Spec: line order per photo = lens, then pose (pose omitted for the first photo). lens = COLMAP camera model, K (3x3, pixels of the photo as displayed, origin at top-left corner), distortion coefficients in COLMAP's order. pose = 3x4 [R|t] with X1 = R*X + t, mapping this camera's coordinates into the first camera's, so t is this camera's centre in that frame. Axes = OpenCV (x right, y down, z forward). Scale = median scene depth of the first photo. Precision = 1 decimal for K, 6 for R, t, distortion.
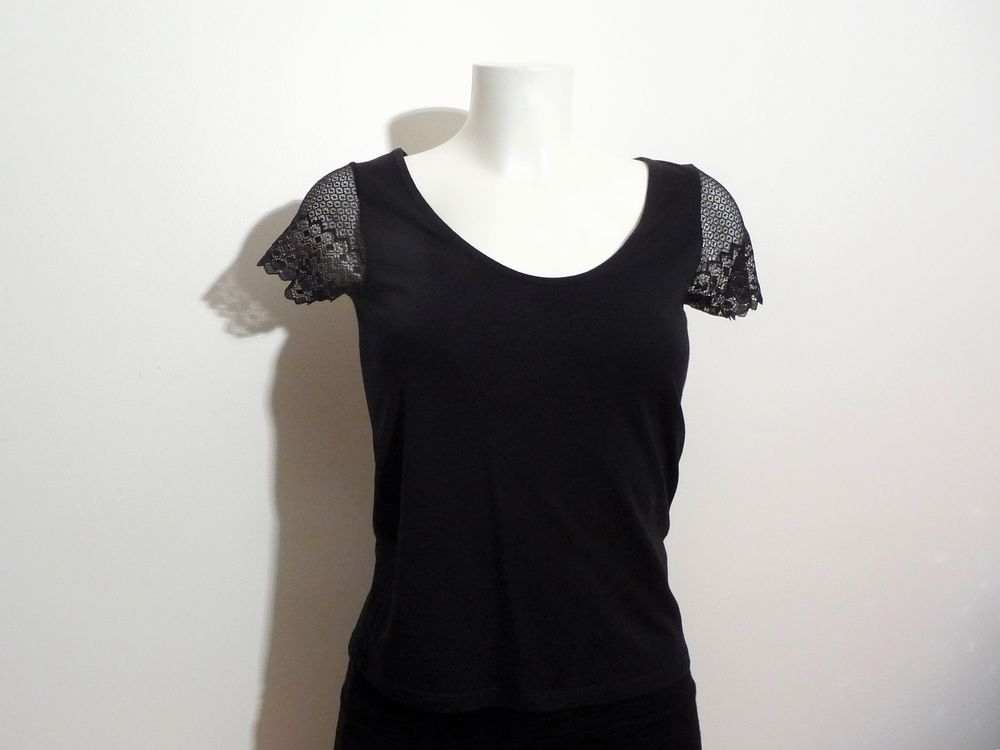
lens RADIAL K [[1028.7, 0, 500.0], [0, 1028.7, 375.0], [0, 0, 1]] dist [-0.183835, -0.002152]
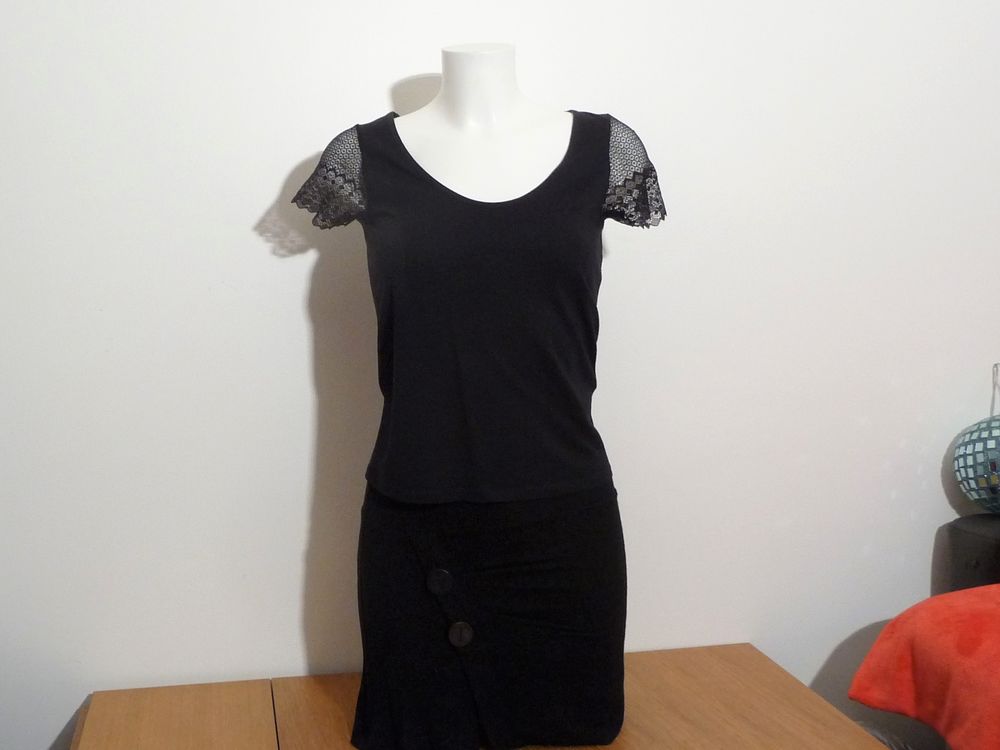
lens RADIAL K [[1028.7, 0, 500.0], [0, 1028.7, 375.0], [0, 0, 1]] dist [-0.183835, -0.002152]
pose [[0.998067, -0.030536, -0.054122, 0.112407], [0.034166, 0.997137, 0.067464, 0.042963], [0.051907, -0.069183, 0.996253, -0.380408]]
